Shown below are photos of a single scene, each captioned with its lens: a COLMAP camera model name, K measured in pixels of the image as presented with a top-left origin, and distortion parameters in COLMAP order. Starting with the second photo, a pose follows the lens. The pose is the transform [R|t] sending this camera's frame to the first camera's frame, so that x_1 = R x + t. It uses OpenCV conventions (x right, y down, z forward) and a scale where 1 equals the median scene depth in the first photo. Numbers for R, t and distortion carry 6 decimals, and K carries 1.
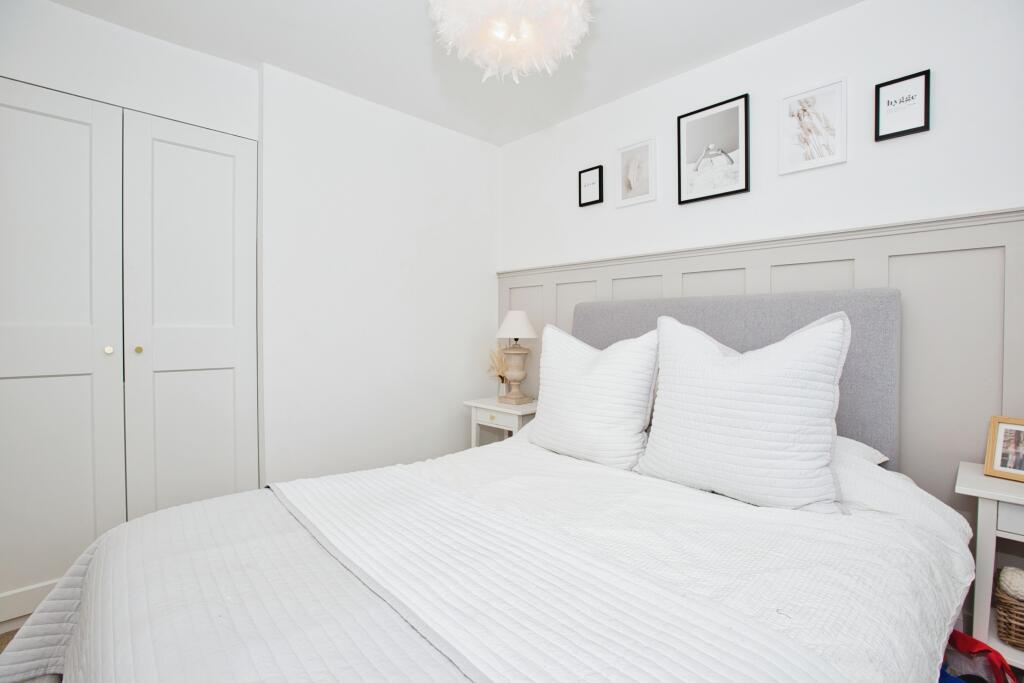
lens RADIAL K [[471.4, 0, 511.3], [0, 471.4, 337.9], [0, 0, 1]] dist [-0.038137, 0.006707]
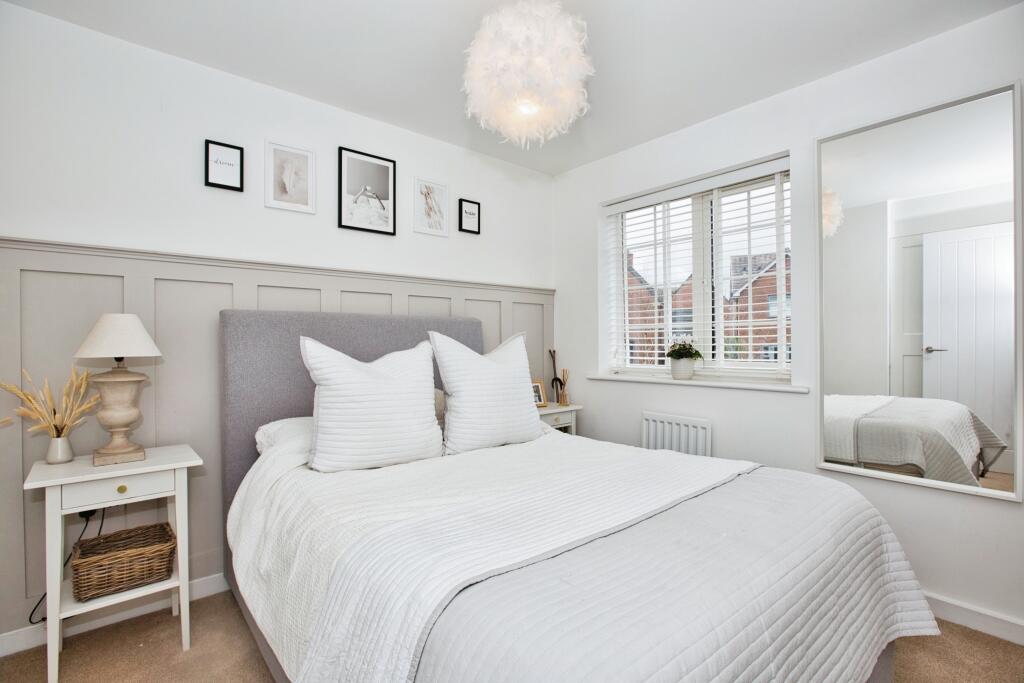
lens RADIAL K [[471.4, 0, 511.6], [0, 471.4, 343.0], [0, 0, 1]] dist [-0.038137, 0.006707]
pose [[0.049268, 0.004720, 0.998774, -0.719435], [0.030327, 0.999521, -0.006220, 0.001585], [-0.998325, 0.030597, 0.049101, 0.571152]]
